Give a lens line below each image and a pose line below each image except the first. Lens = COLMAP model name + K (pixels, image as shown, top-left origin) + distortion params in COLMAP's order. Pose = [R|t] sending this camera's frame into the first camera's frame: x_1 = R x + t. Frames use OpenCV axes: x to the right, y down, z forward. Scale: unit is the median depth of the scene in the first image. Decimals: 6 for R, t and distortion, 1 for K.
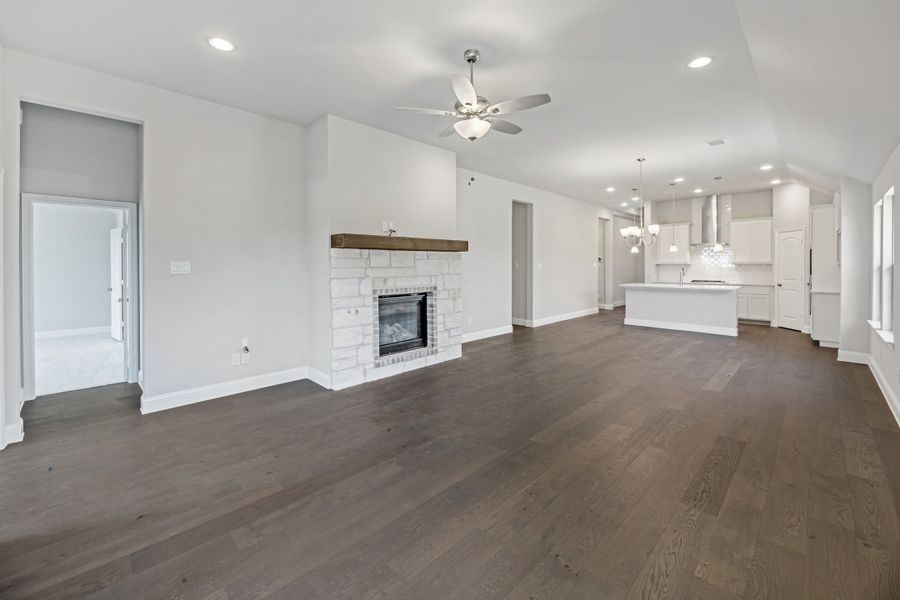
lens RADIAL K [[380.2, 0, 507.6], [0, 380.2, 270.2], [0, 0, 1]] dist [-0.008724, -0.000001]
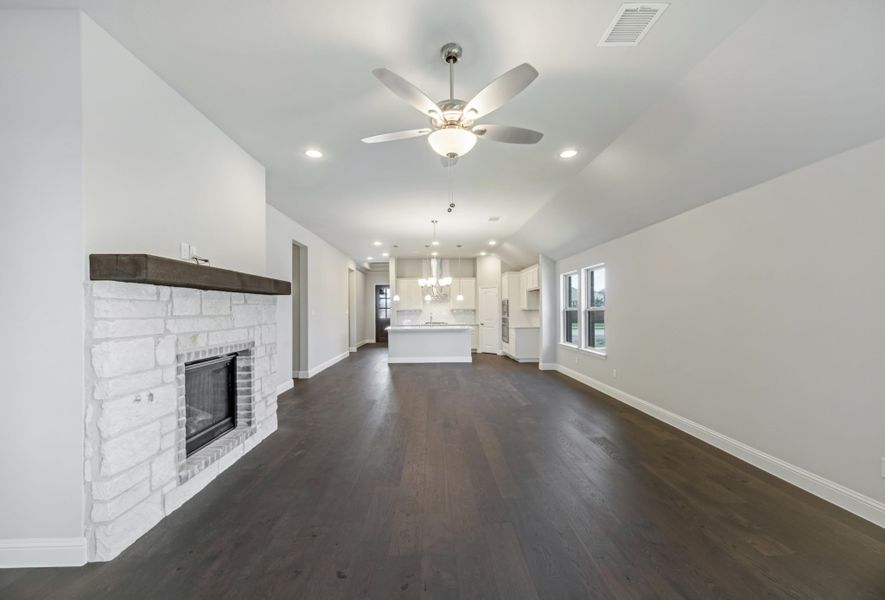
lens RADIAL K [[315.3, 0, 461.9], [0, 315.3, 310.9], [0, 0, 1]] dist [0.008758, 0.000006]
pose [[0.738070, -0.006961, 0.674688, -0.200486], [0.017739, 0.999801, -0.009090, -0.002390], [-0.674490, 0.018677, 0.738047, 0.183127]]
